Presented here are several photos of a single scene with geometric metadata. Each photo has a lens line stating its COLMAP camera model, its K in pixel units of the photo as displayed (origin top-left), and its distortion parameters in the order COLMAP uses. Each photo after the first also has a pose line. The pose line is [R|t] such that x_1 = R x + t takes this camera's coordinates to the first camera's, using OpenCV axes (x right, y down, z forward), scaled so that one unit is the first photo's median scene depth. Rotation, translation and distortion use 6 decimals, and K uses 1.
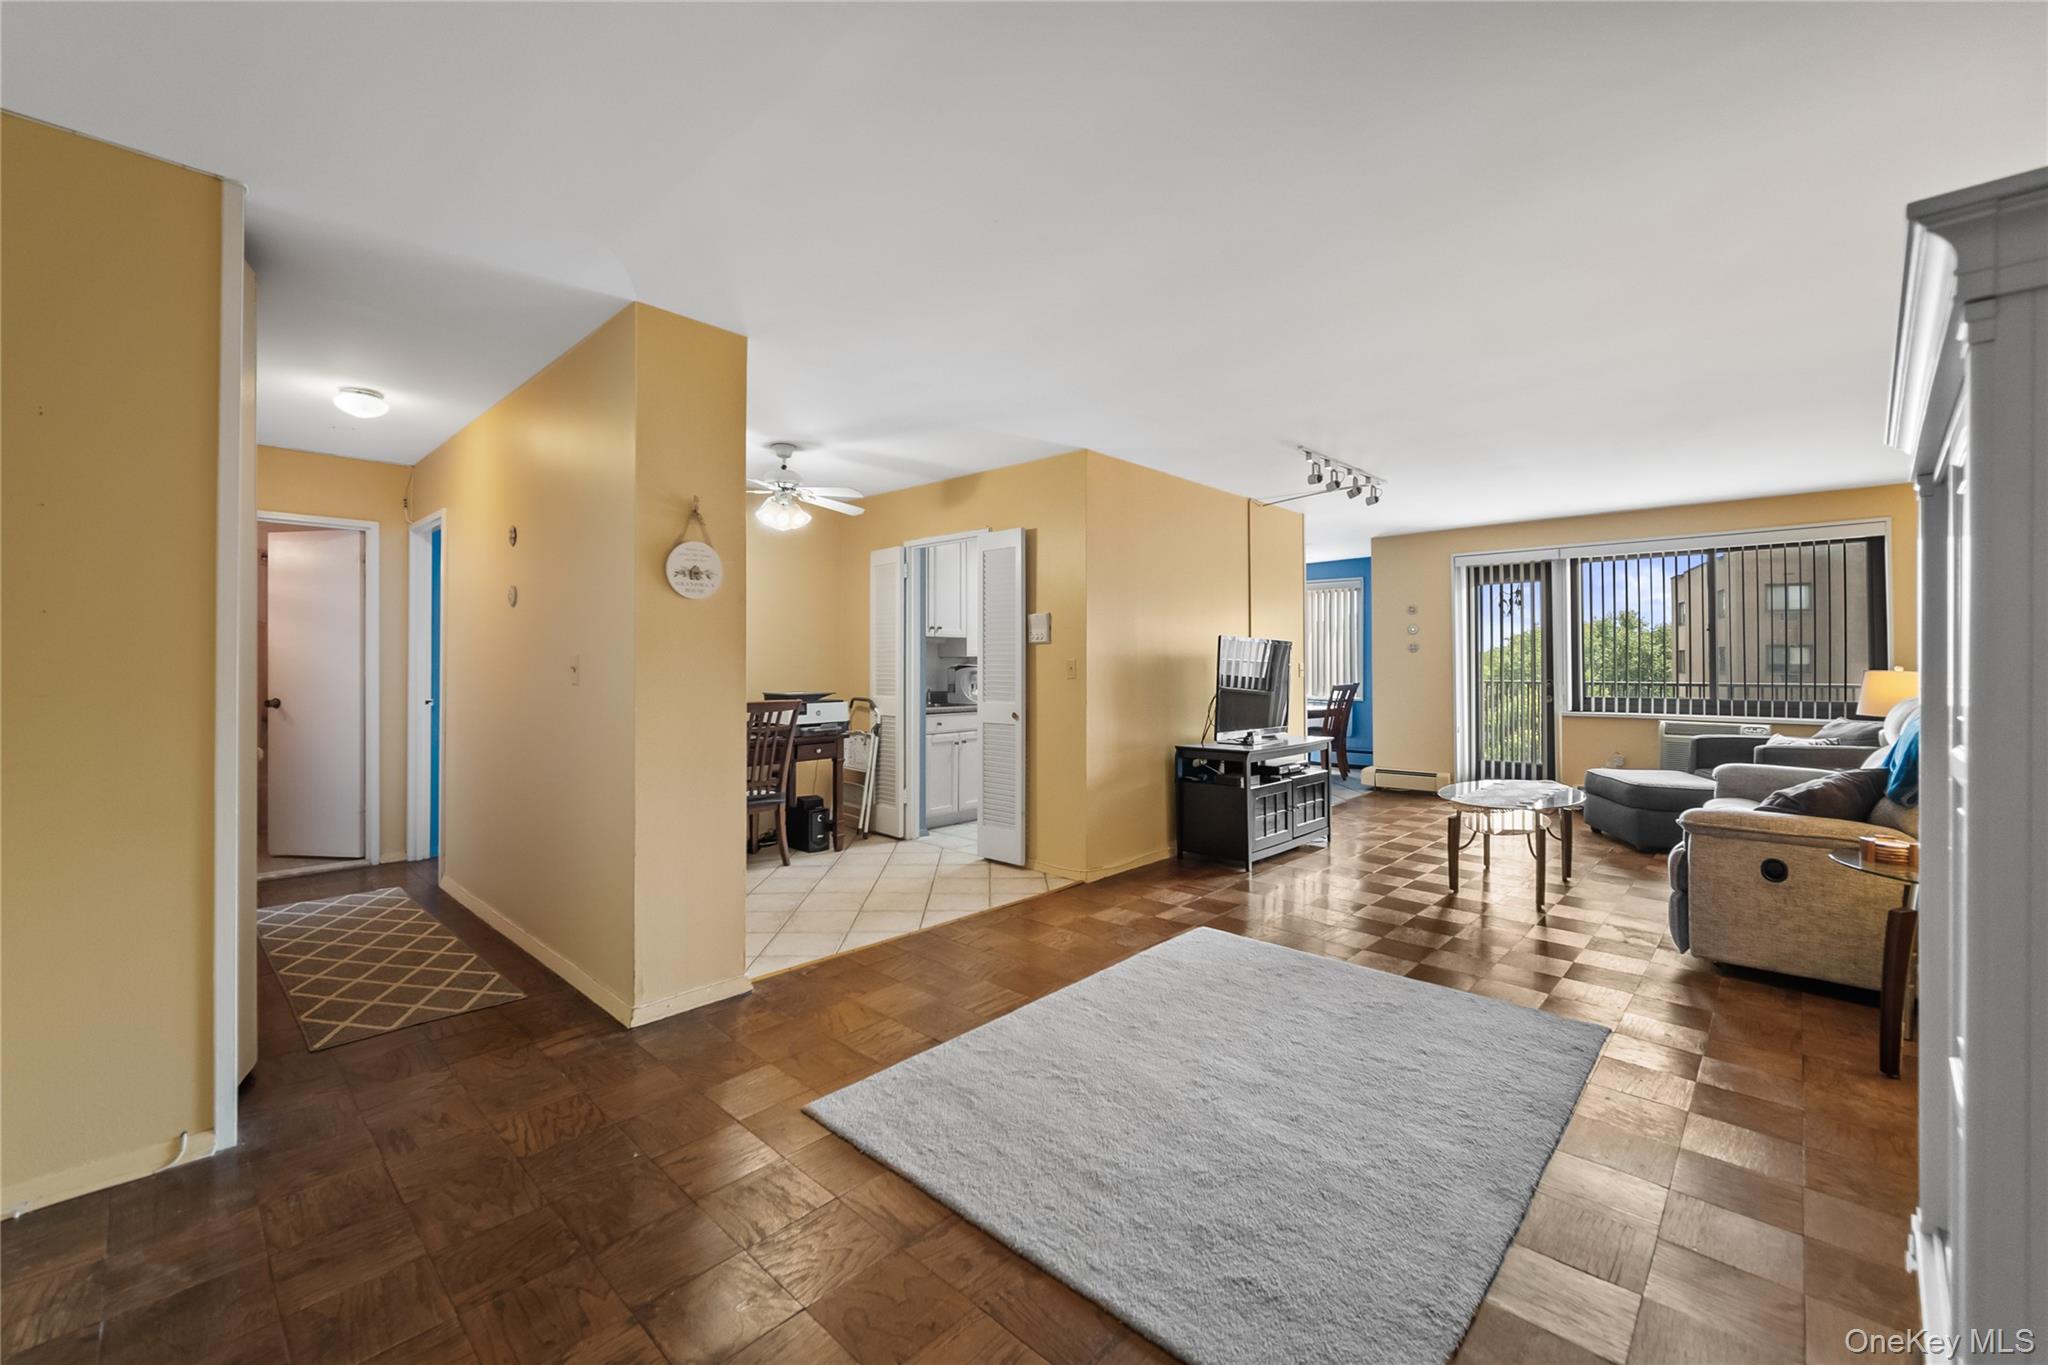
lens RADIAL K [[817.0, 0, 1012.5], [0, 817.0, 657.1], [0, 0, 1]] dist [-0.000608, -0.000592]
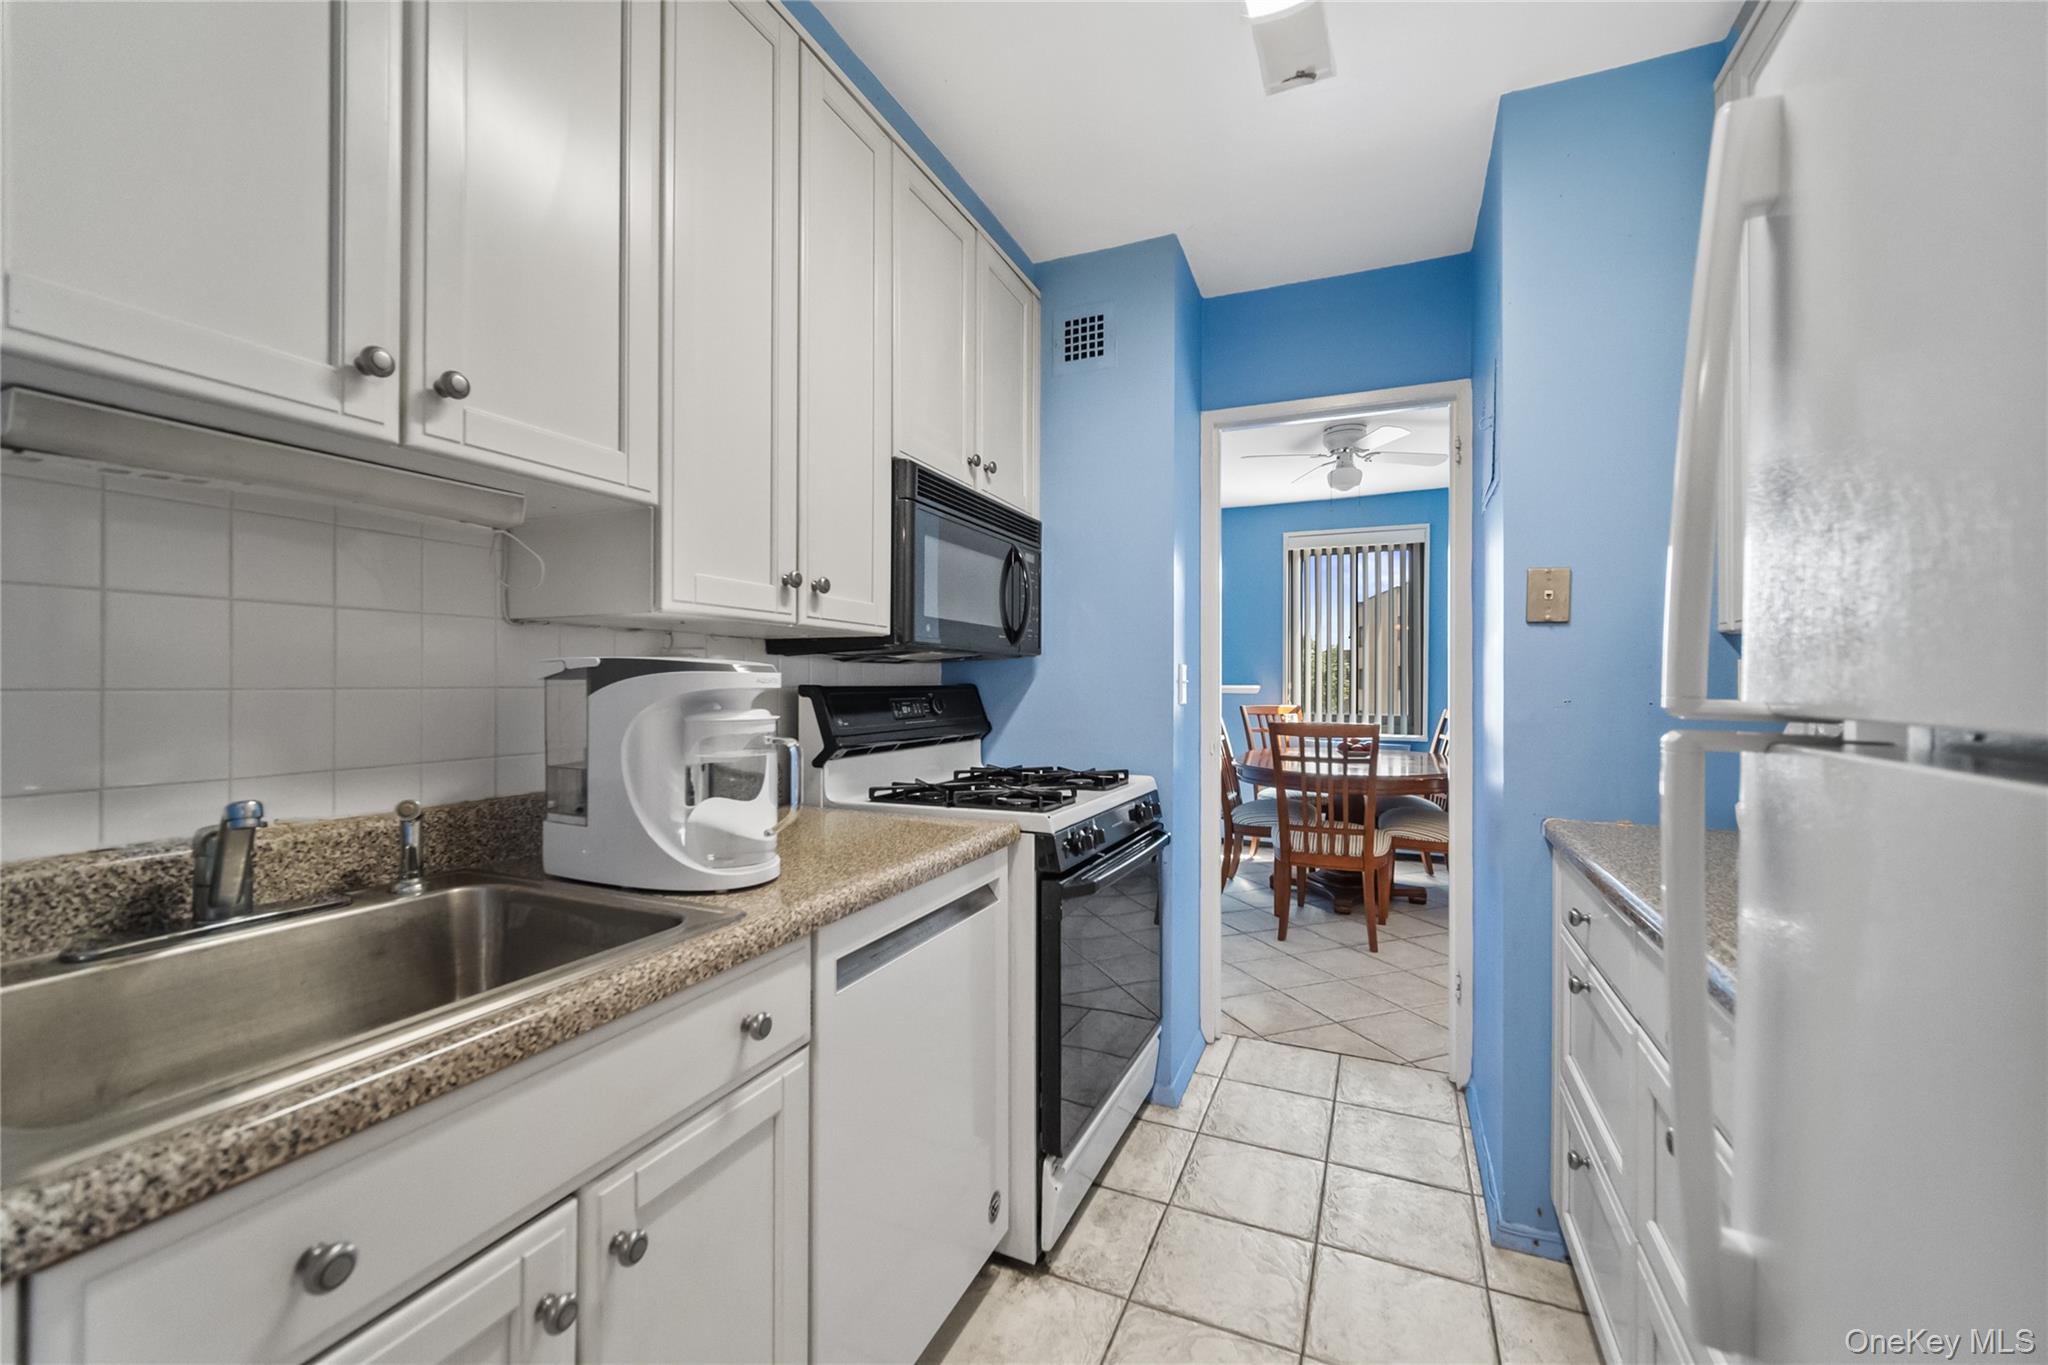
lens RADIAL K [[817.0, 0, 1014.9], [0, 817.0, 679.5], [0, 0, 1]] dist [-0.000608, -0.000592]
pose [[0.941185, 0.002579, 0.337882, -0.057952], [-0.005437, 0.999957, 0.007512, 0.016325], [-0.337848, -0.008907, 0.941159, 1.065656]]
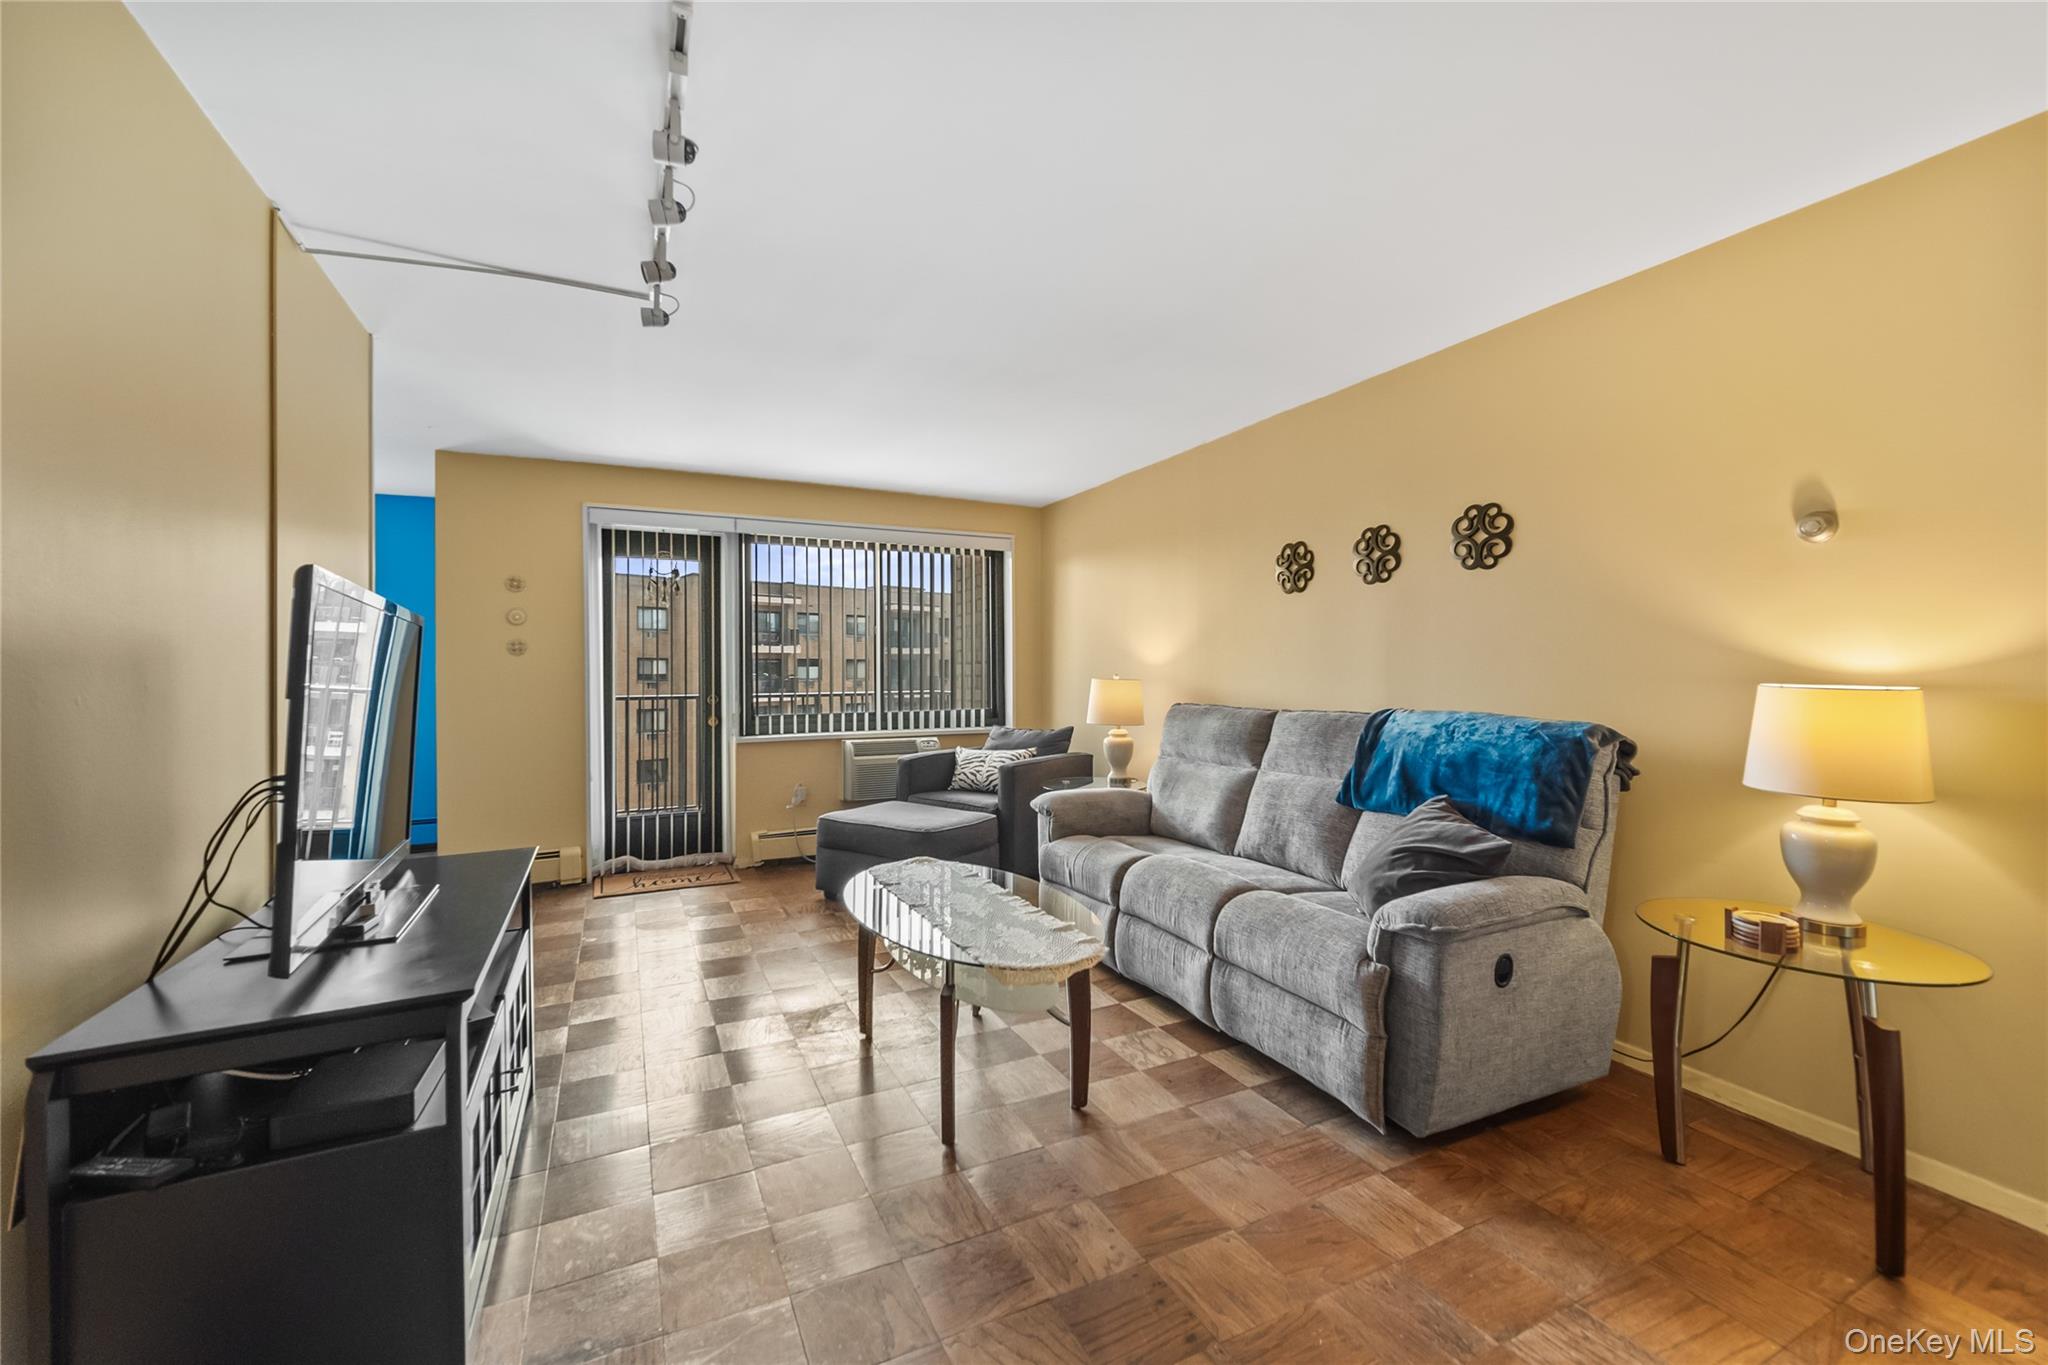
lens RADIAL K [[817.0, 0, 1021.5], [0, 817.0, 669.1], [0, 0, 1]] dist [-0.000608, -0.000592]
pose [[0.348345, 0.001237, 0.937366, 0.089521], [-0.001821, 0.999998, -0.000643, 0.005995], [-0.937365, -0.001483, 0.348346, 0.675735]]
